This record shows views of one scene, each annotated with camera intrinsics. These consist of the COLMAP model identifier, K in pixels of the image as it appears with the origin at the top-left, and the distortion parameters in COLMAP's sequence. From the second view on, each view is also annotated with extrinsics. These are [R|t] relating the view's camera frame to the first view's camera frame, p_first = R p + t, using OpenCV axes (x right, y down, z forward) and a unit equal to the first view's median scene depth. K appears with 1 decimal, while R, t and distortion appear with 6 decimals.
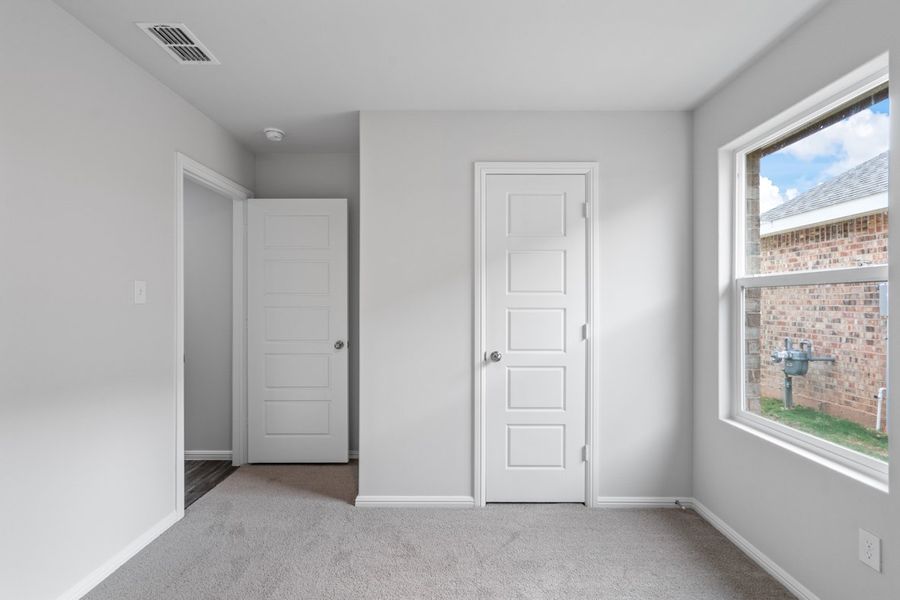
lens RADIAL K [[440.8, 0, 452.4], [0, 440.8, 301.5], [0, 0, 1]] dist [0.000519, 0.001381]
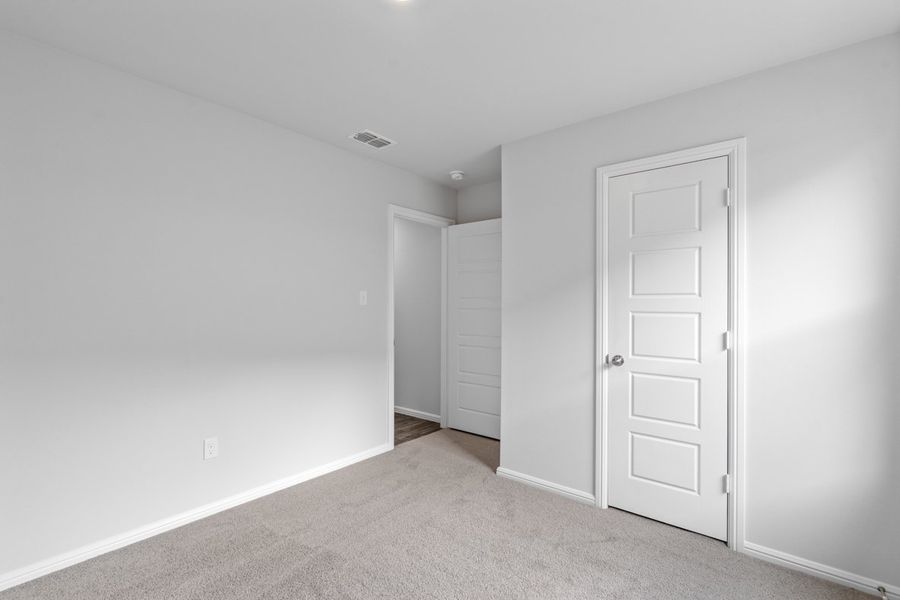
lens RADIAL K [[433.2, 0, 415.6], [0, 433.2, 302.6], [0, 0, 1]] dist [0.003243, 0.000934]
pose [[0.736534, 0.000039, -0.676401, 0.421921], [-0.003257, 0.999989, -0.003488, 0.000080], [0.676393, 0.004772, 0.736525, -0.022437]]
